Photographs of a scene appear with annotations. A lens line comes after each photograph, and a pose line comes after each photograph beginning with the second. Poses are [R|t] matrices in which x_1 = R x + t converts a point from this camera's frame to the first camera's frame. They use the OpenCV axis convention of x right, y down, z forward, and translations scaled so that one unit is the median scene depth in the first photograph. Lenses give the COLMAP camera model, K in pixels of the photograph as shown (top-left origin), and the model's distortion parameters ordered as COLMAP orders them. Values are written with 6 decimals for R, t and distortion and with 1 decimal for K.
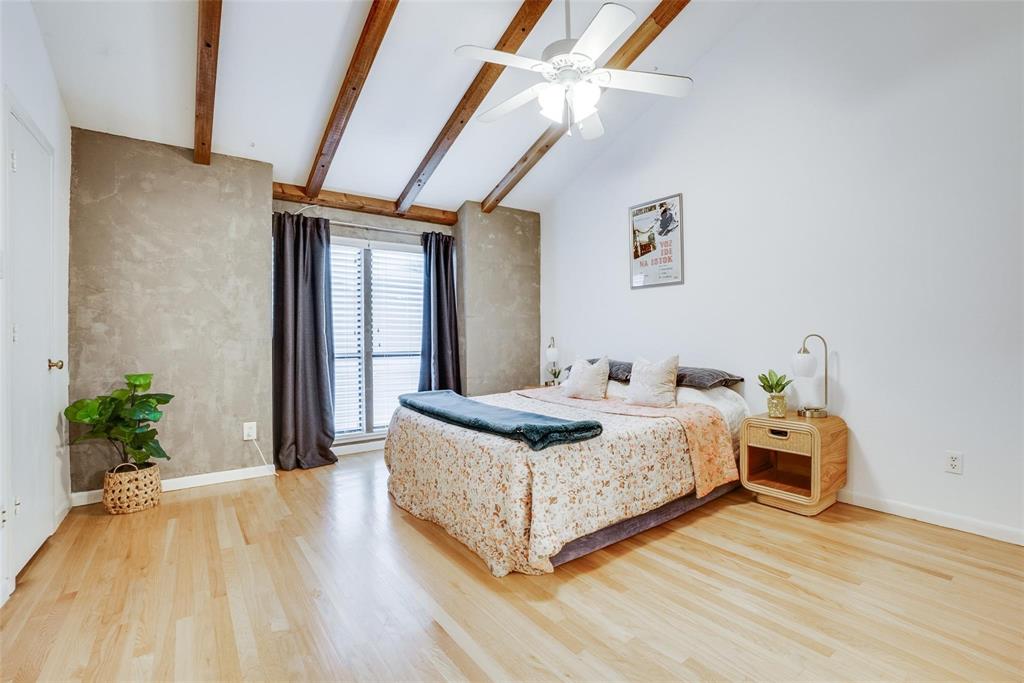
lens RADIAL K [[458.7, 0, 511.9], [0, 458.7, 336.1], [0, 0, 1]] dist [-0.061533, 0.022633]
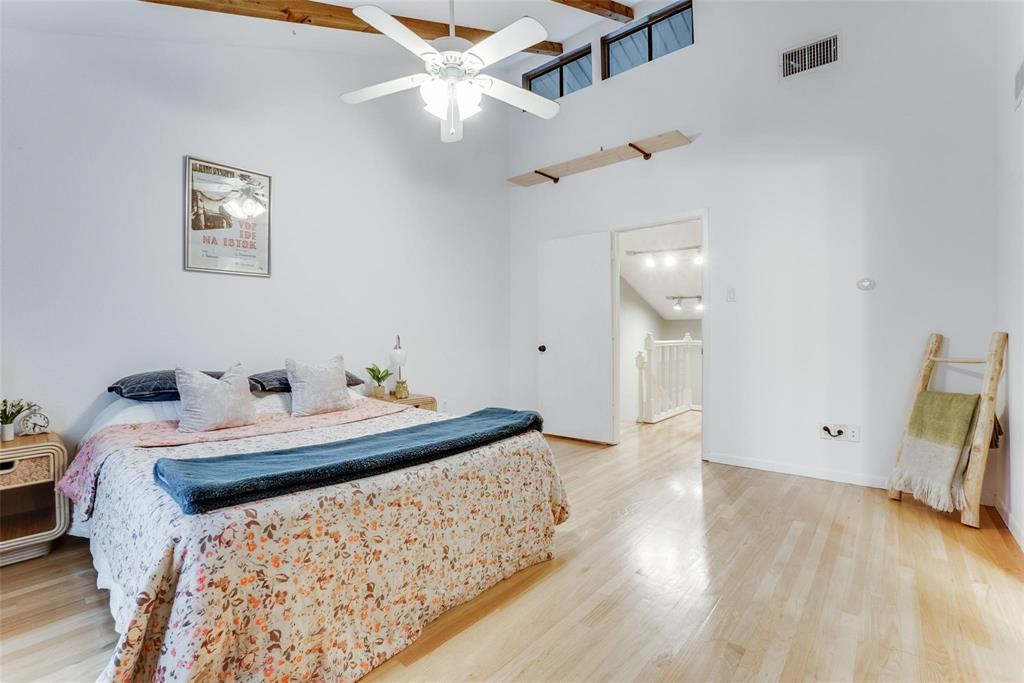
lens RADIAL K [[458.7, 0, 511.9], [0, 458.7, 336.1], [0, 0, 1]] dist [-0.061533, 0.022633]
pose [[-0.238964, -0.000134, 0.971028, -0.627285], [0.005896, 0.999981, 0.001589, 0.001239], [-0.971010, 0.006105, -0.238959, 0.794472]]
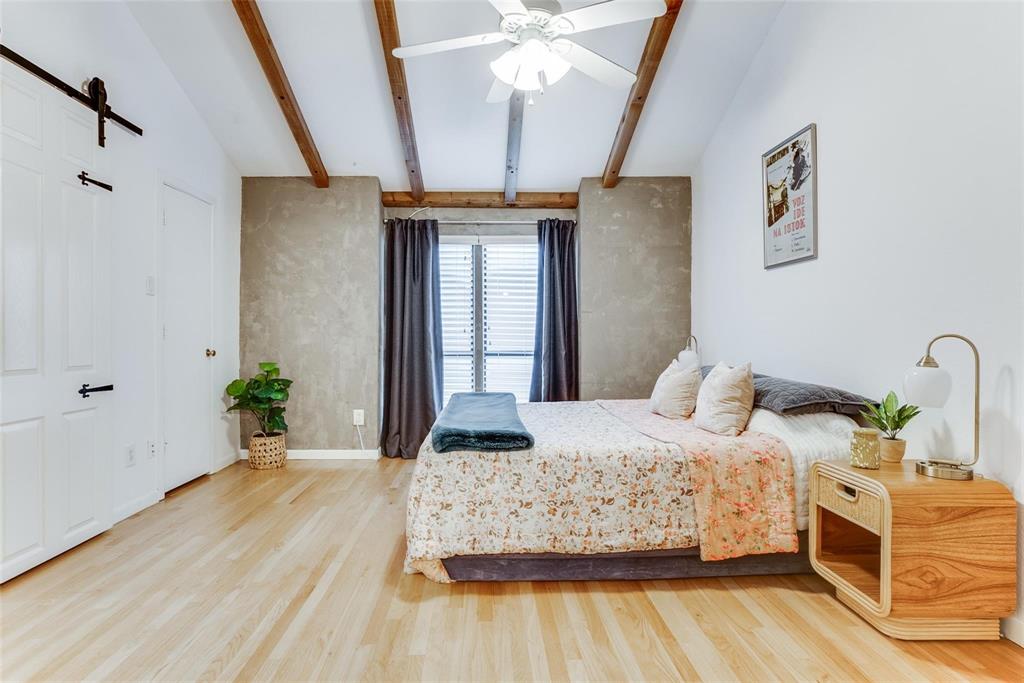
lens RADIAL K [[550.4, 0, 487.3], [0, 550.4, 336.6], [0, 0, 1]] dist [-0.024744, 0.000711]
pose [[0.812803, 0.007836, -0.582486, 0.478158], [-0.005593, 0.999968, 0.005647, -0.001684], [0.582512, -0.001332, 0.812821, 0.065620]]
